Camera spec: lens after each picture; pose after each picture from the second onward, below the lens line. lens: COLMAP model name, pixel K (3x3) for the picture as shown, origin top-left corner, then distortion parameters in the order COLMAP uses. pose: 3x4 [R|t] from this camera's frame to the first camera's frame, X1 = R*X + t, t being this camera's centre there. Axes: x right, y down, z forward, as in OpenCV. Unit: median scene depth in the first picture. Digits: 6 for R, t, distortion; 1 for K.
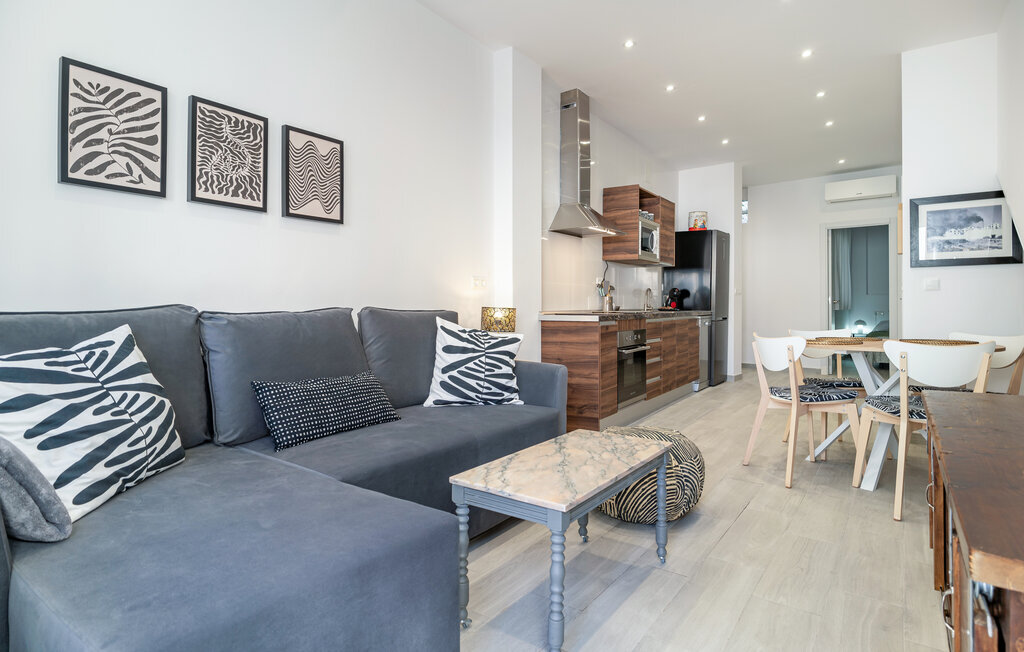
lens RADIAL K [[531.9, 0, 508.1], [0, 531.9, 300.8], [0, 0, 1]] dist [-0.004679, -0.000427]
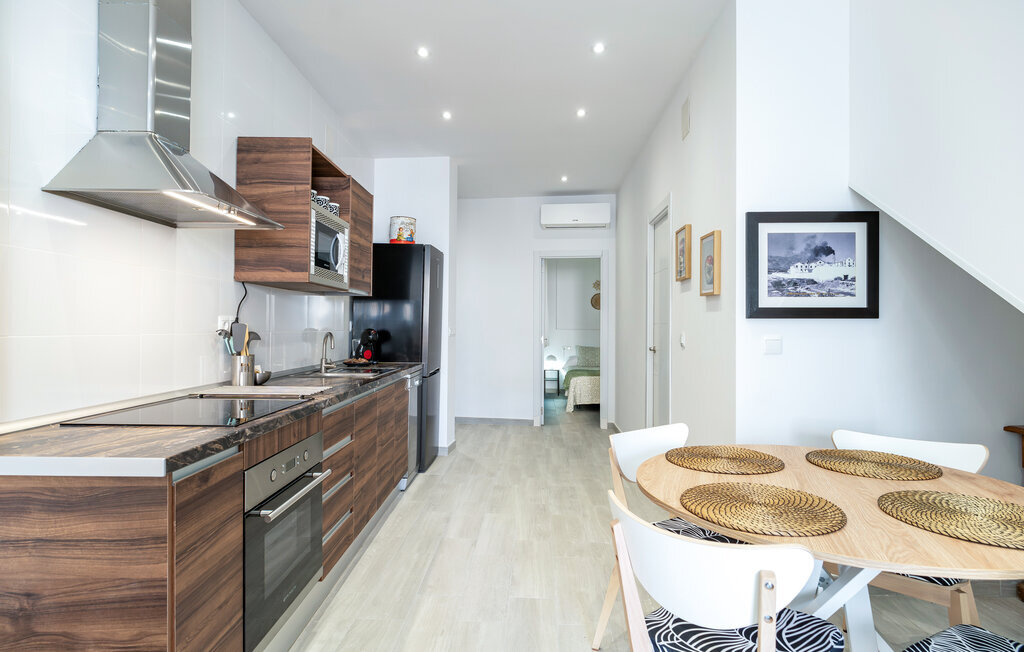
lens RADIAL K [[519.3, 0, 512.0], [0, 519.3, 326.0], [0, 0, 1]] dist [-0.011555, -0.000256]
pose [[0.826914, 0.005629, 0.562301, 0.120688], [-0.009130, 0.999952, 0.003415, -0.037866], [-0.562255, -0.007958, 0.826926, 0.455192]]
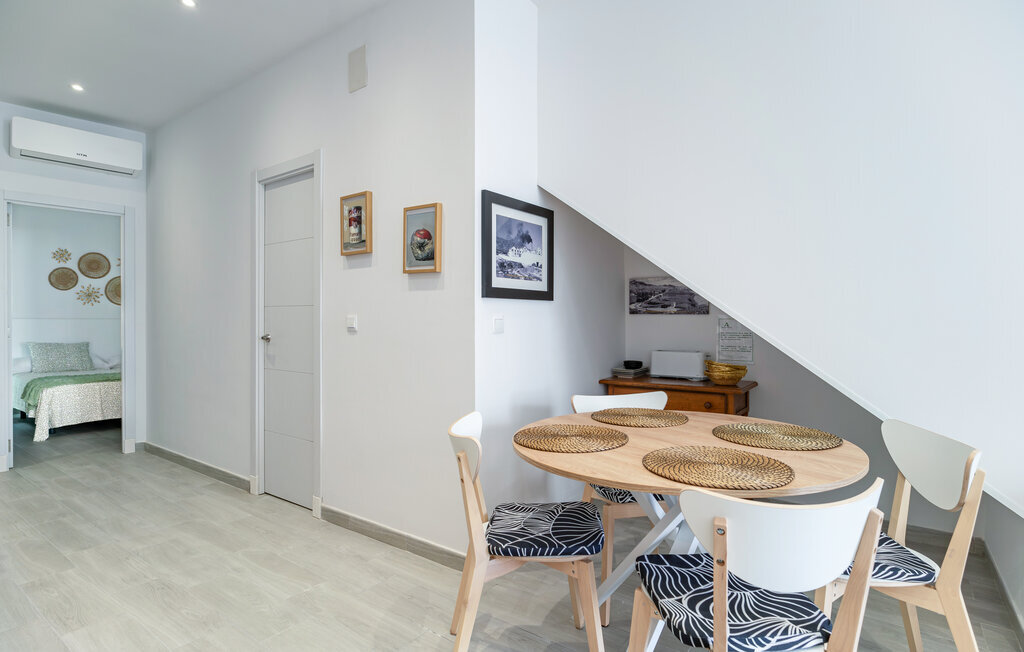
lens RADIAL K [[519.3, 0, 512.0], [0, 519.3, 326.0], [0, 0, 1]] dist [-0.011555, -0.000256]
pose [[-0.015901, -0.013360, 0.999784, 0.097209], [-0.006111, 0.999893, 0.013265, -0.026668], [-0.999855, -0.005898, -0.015980, 0.693316]]
